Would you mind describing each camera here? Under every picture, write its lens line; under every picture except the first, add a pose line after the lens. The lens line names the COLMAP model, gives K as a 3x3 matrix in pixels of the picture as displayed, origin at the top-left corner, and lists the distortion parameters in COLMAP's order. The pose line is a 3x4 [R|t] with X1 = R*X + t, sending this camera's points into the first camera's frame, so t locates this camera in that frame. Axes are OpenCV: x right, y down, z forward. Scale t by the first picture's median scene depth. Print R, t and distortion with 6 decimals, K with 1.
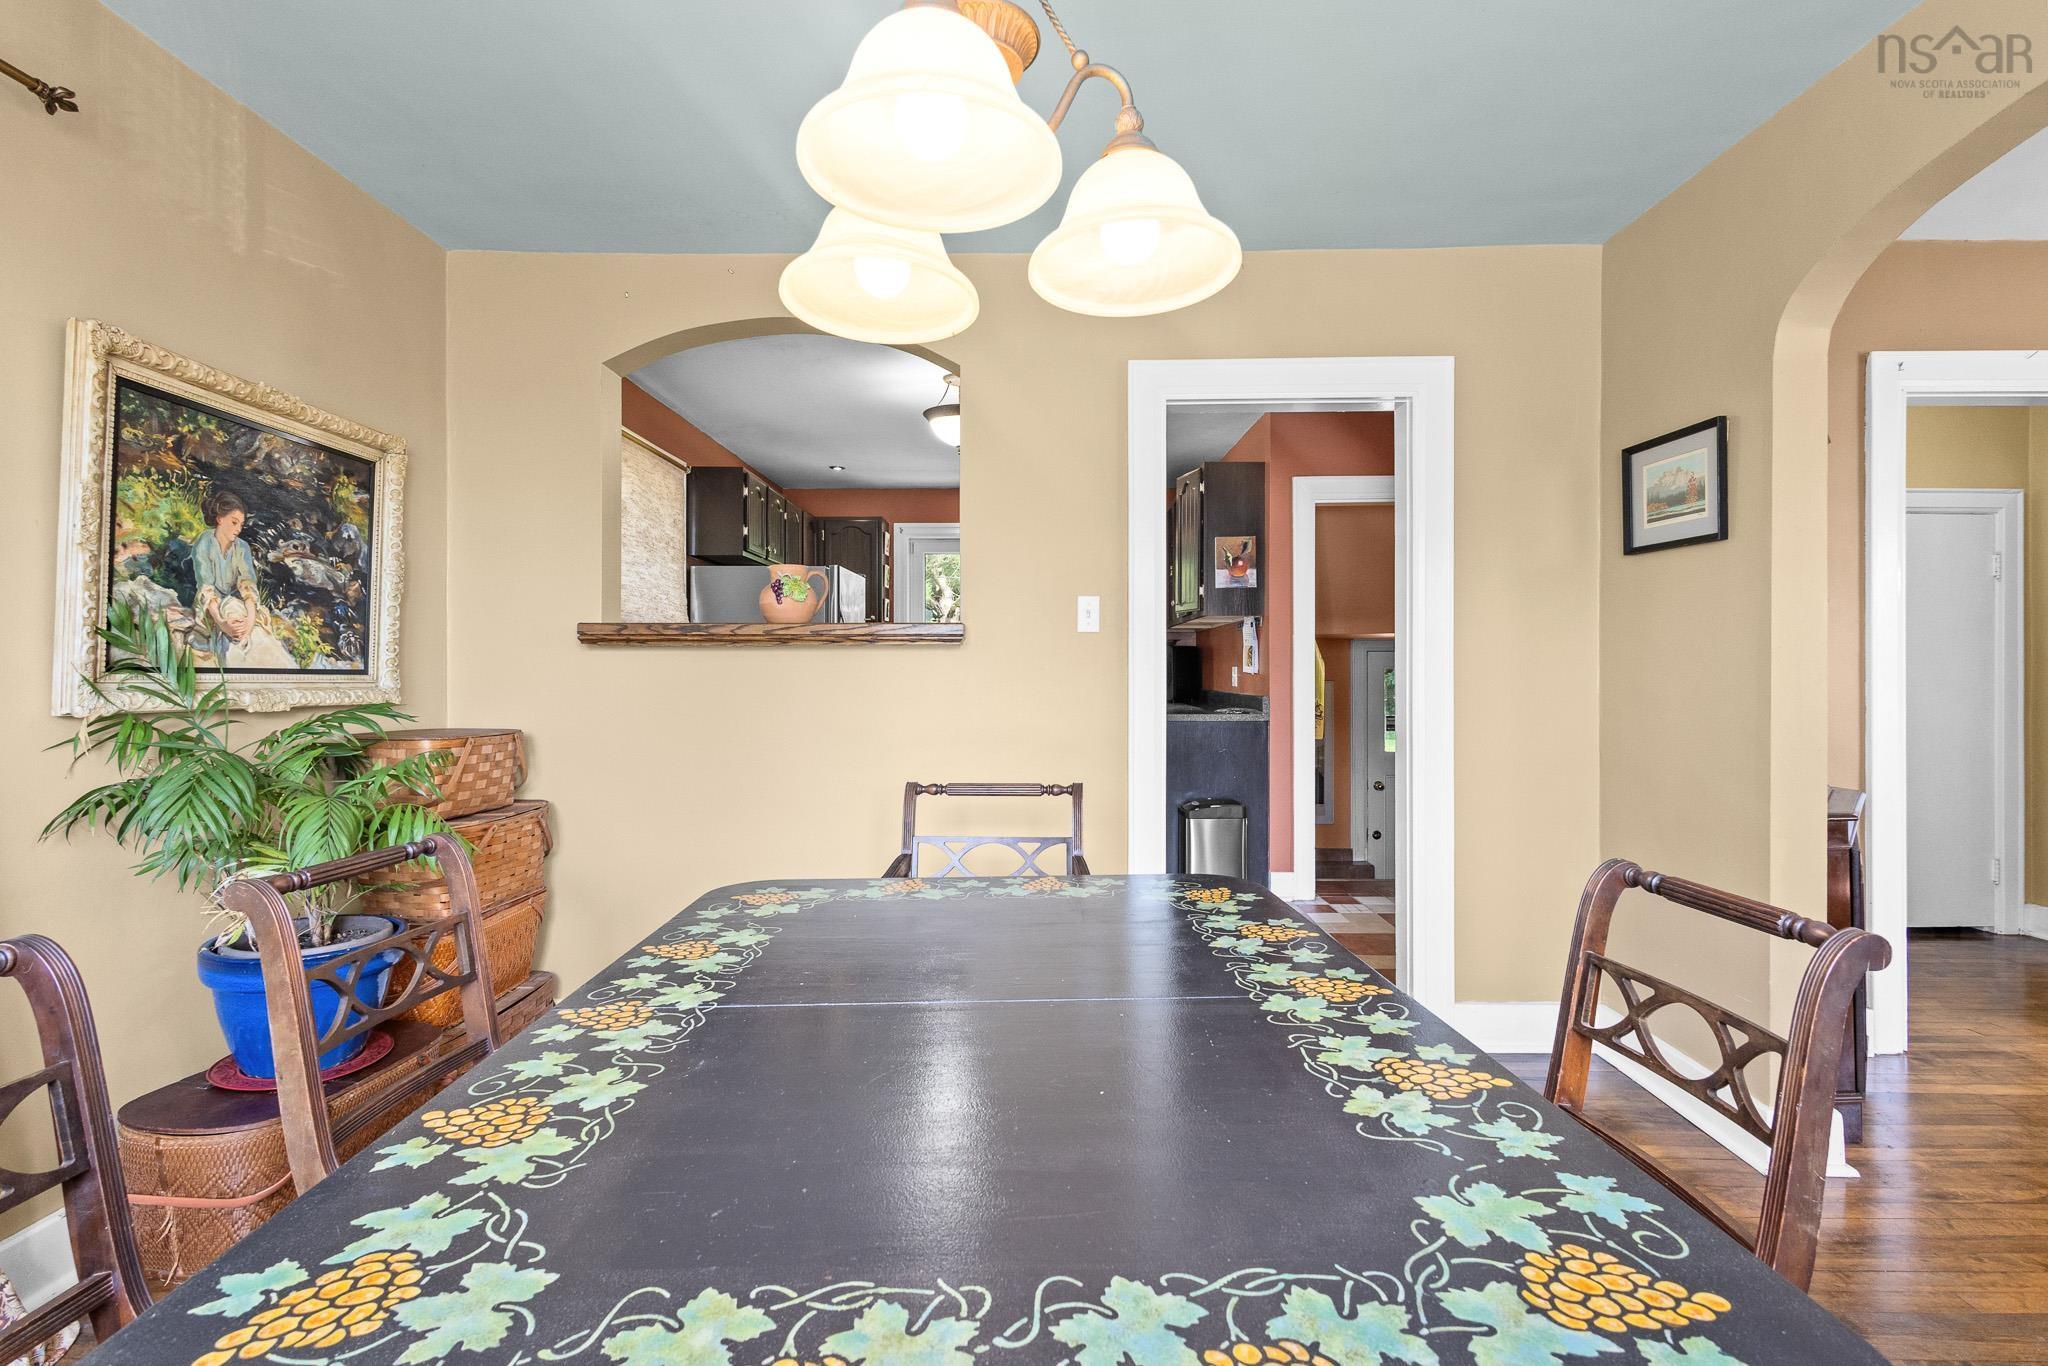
lens RADIAL K [[947.1, 0, 1025.1], [0, 947.1, 670.2], [0, 0, 1]] dist [0.014548, -0.005566]
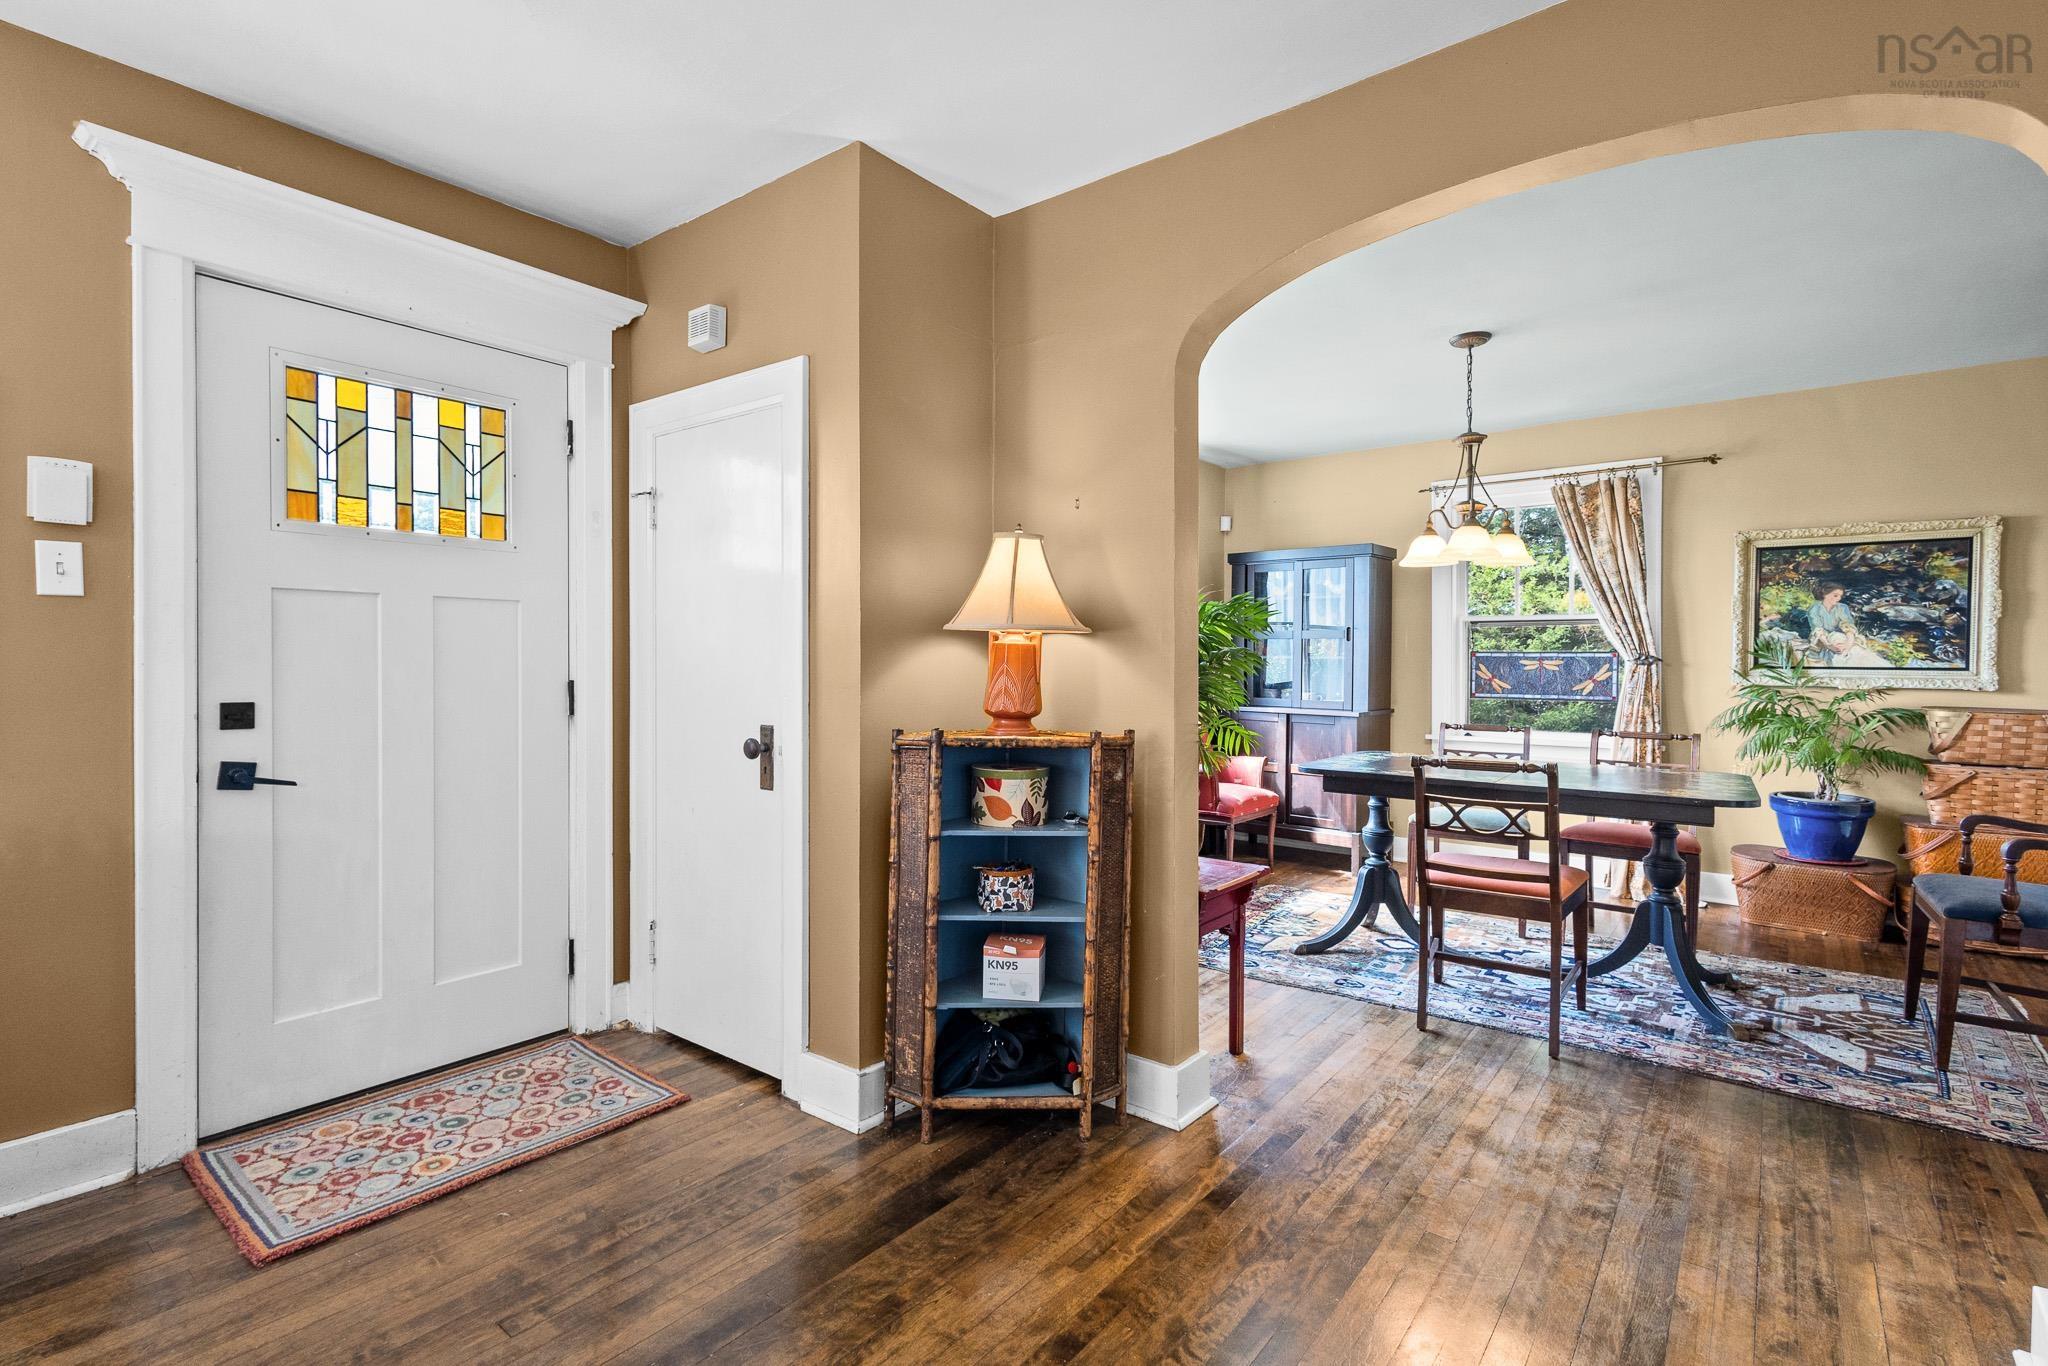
lens RADIAL K [[947.1, 0, 1009.6], [0, 947.1, 674.1], [0, 0, 1]] dist [0.014548, -0.005566]
pose [[-0.626565, 0.003818, -0.779360, 1.850434], [-0.002309, 0.999975, 0.006756, 0.003651], [0.779366, 0.006033, -0.626540, 0.888858]]
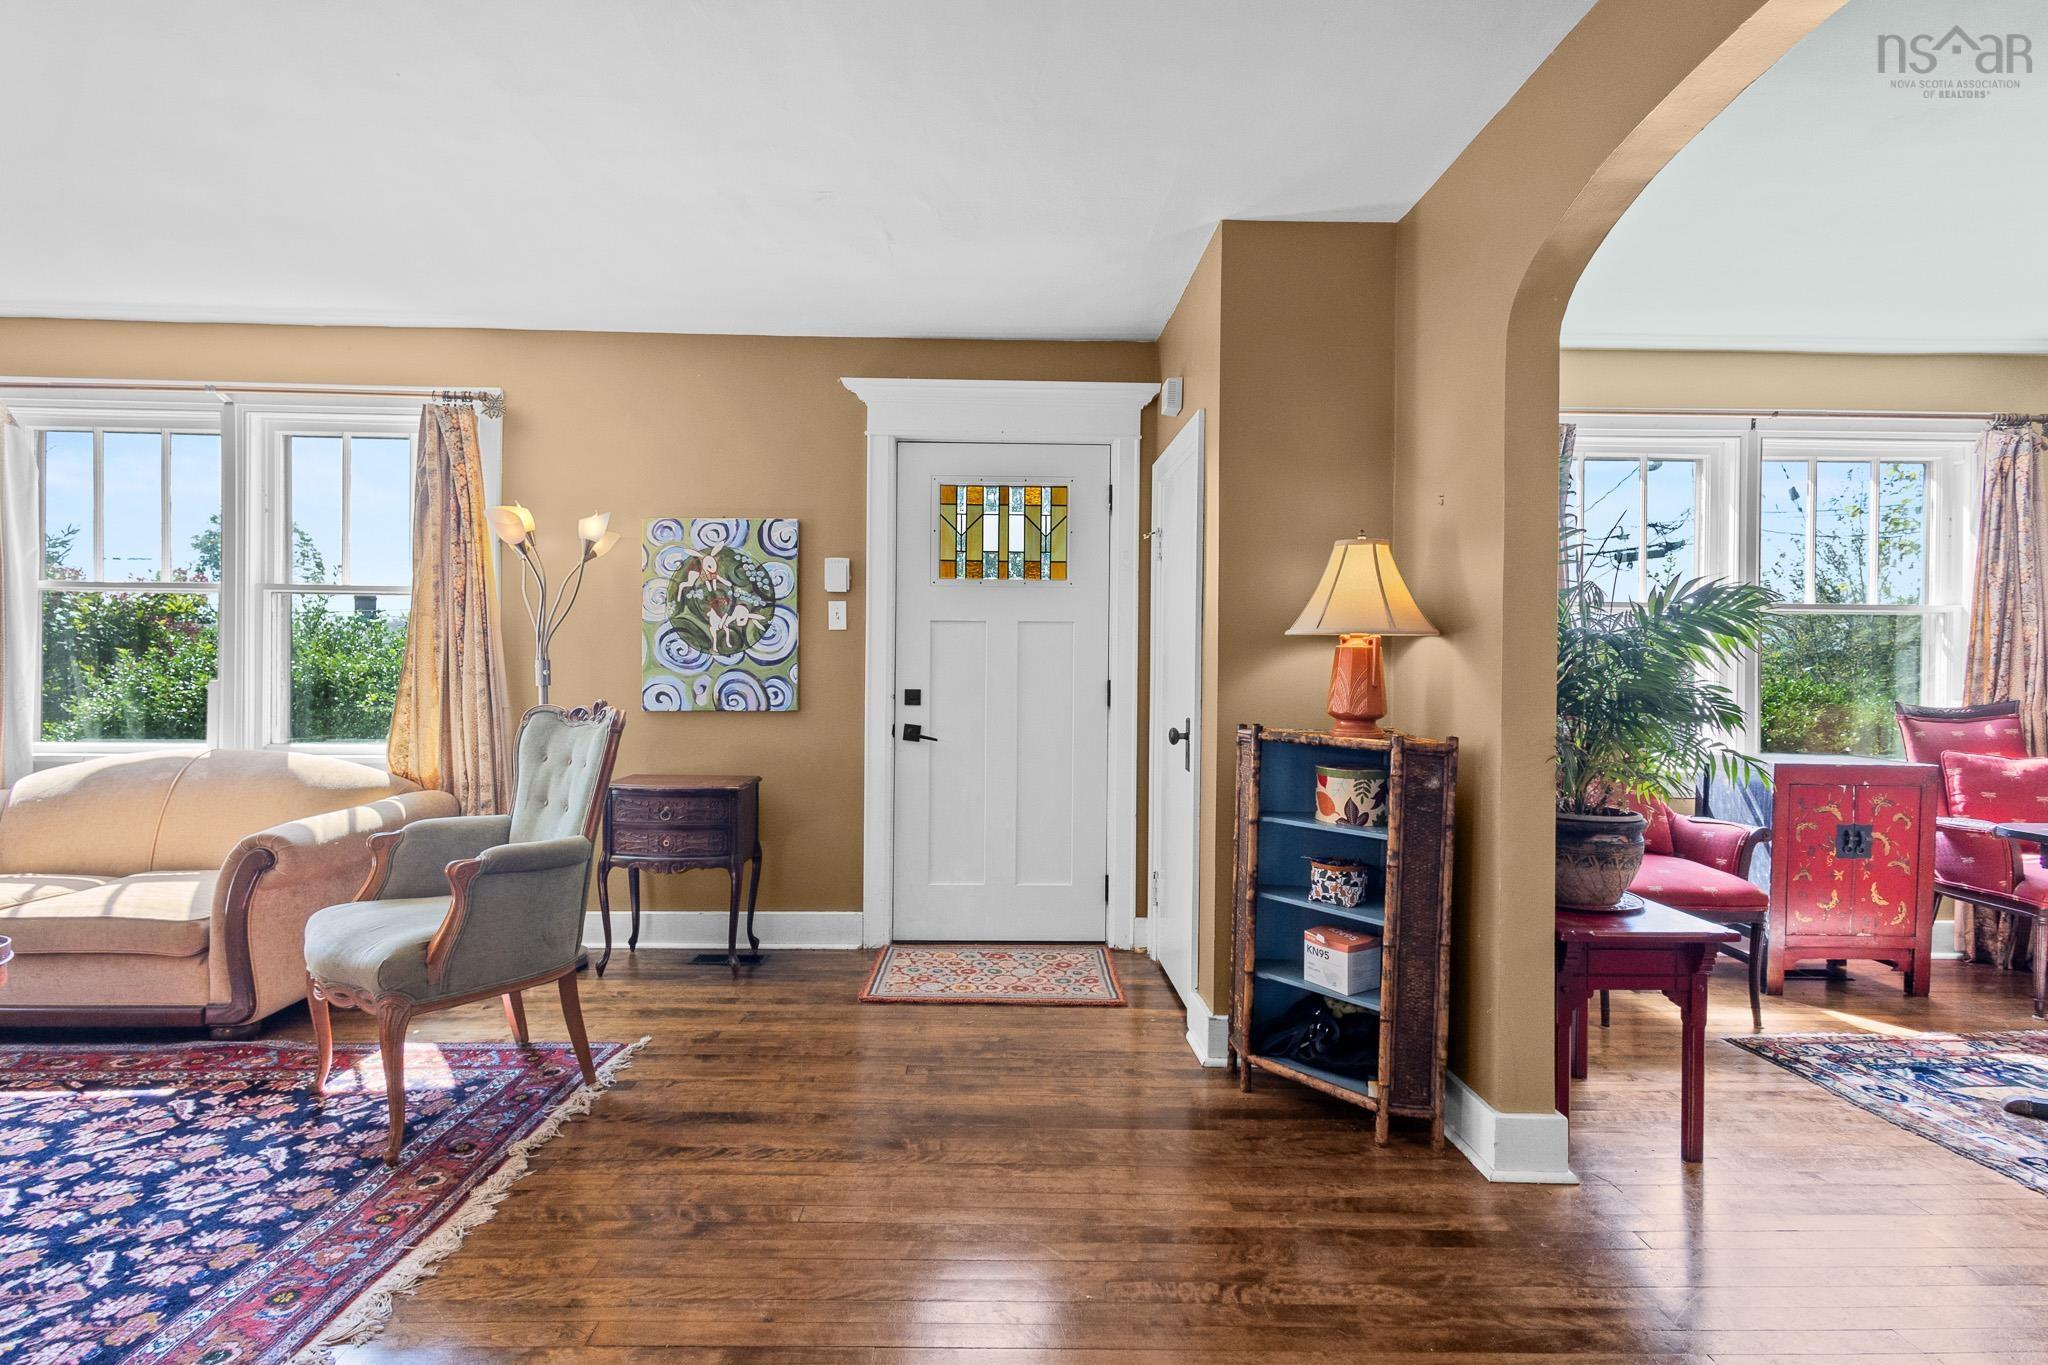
lens RADIAL K [[947.1, 0, 1015.3], [0, 947.1, 675.7], [0, 0, 1]] dist [0.014548, -0.005566]
pose [[-0.999828, -0.010687, -0.015132, 1.401671], [-0.010747, 0.999935, 0.003879, 0.009802], [0.015090, 0.004041, -0.999878, 1.337525]]
